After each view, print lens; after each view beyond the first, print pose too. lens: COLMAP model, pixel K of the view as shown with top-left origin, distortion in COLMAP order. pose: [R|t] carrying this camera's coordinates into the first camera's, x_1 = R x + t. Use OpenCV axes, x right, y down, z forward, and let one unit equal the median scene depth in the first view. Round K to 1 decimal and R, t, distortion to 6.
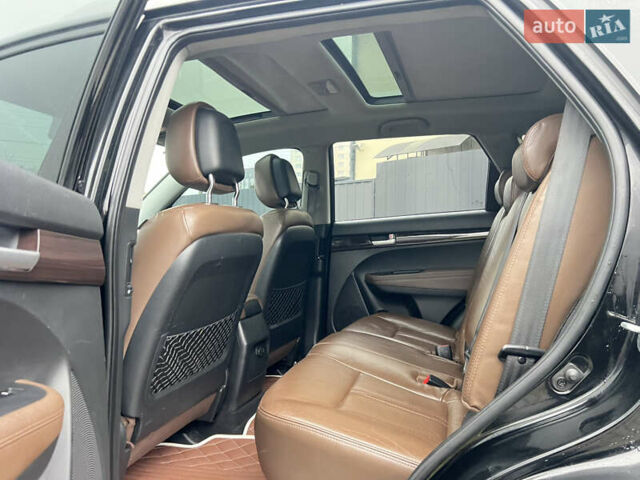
lens RADIAL K [[476.5, 0, 320.0], [0, 476.5, 240.0], [0, 0, 1]] dist [0.053876, -0.072186]
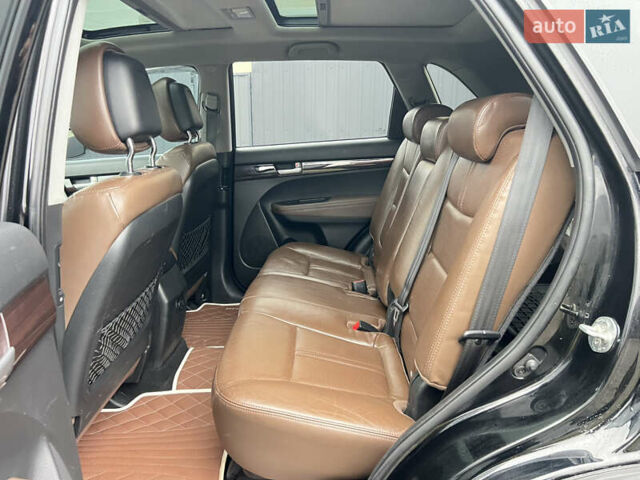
lens RADIAL K [[476.5, 0, 320.0], [0, 476.5, 240.0], [0, 0, 1]] dist [0.053876, -0.072186]
pose [[0.962755, -0.064571, 0.262551, -0.086059], [0.002899, 0.973473, 0.228785, -0.096793], [-0.270359, -0.219502, 0.937403, 0.044742]]
